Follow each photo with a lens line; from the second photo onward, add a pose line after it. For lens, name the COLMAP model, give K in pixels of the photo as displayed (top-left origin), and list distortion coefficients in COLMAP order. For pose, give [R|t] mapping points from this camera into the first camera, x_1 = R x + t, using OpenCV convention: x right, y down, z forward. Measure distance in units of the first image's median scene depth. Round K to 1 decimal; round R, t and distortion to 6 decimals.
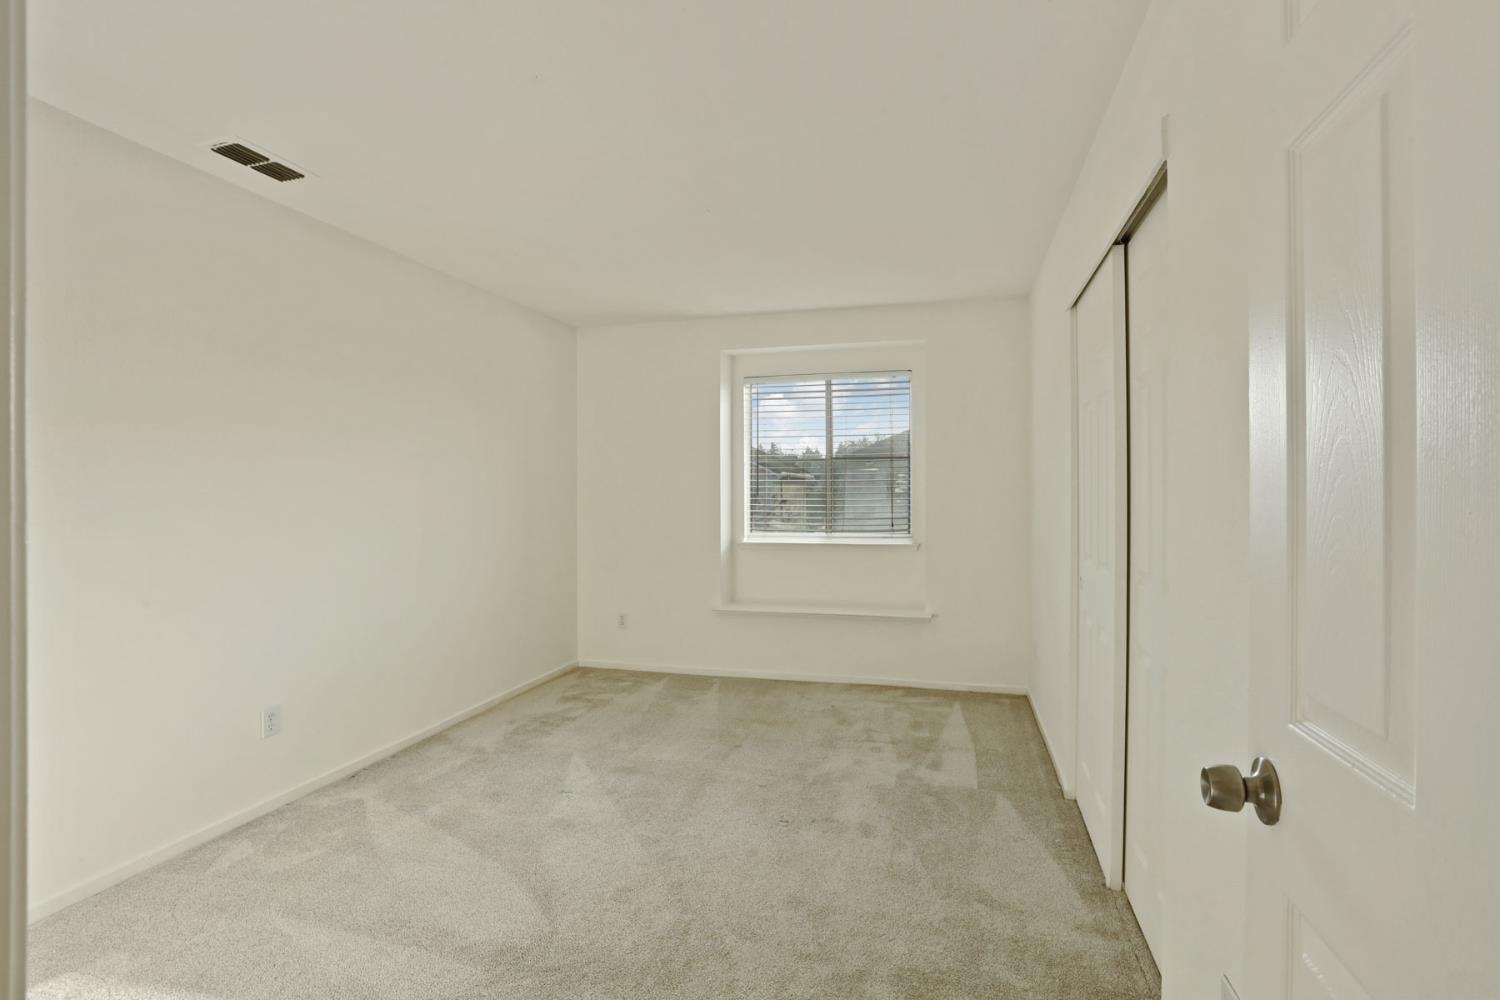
lens RADIAL K [[734.2, 0, 736.7], [0, 734.2, 507.1], [0, 0, 1]] dist [-0.070641, 0.025649]
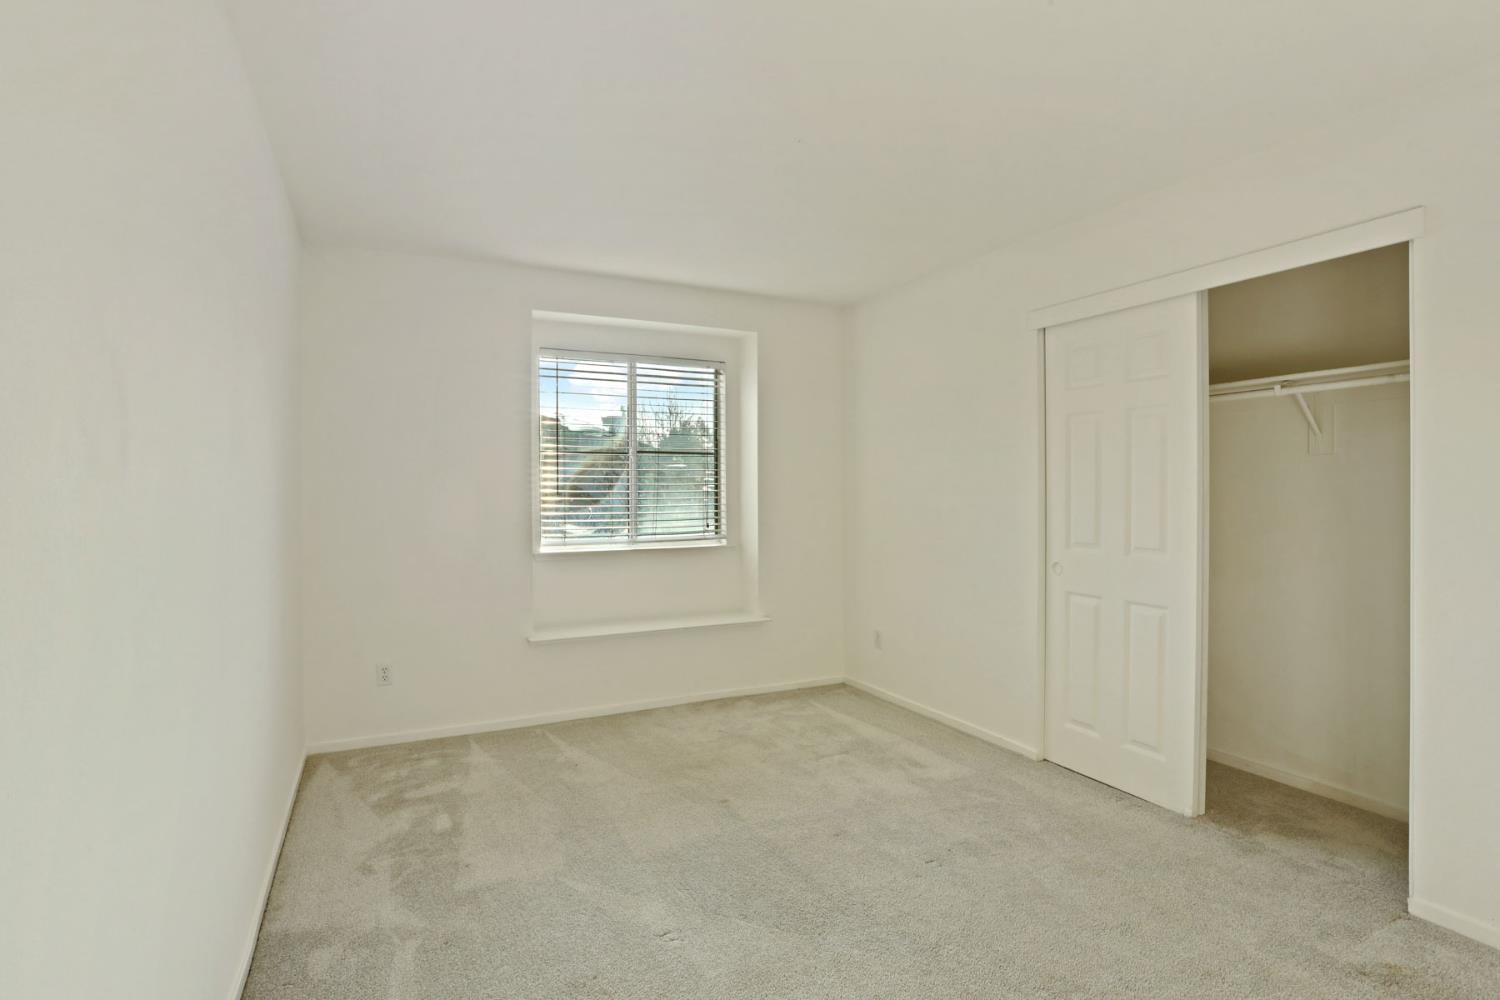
lens RADIAL K [[734.2, 0, 736.7], [0, 734.2, 507.1], [0, 0, 1]] dist [-0.070641, 0.025649]
pose [[0.741947, -0.013599, 0.670321, -0.428288], [0.012494, 0.999901, 0.006456, -0.005337], [-0.670342, 0.003585, 0.742043, 0.312818]]
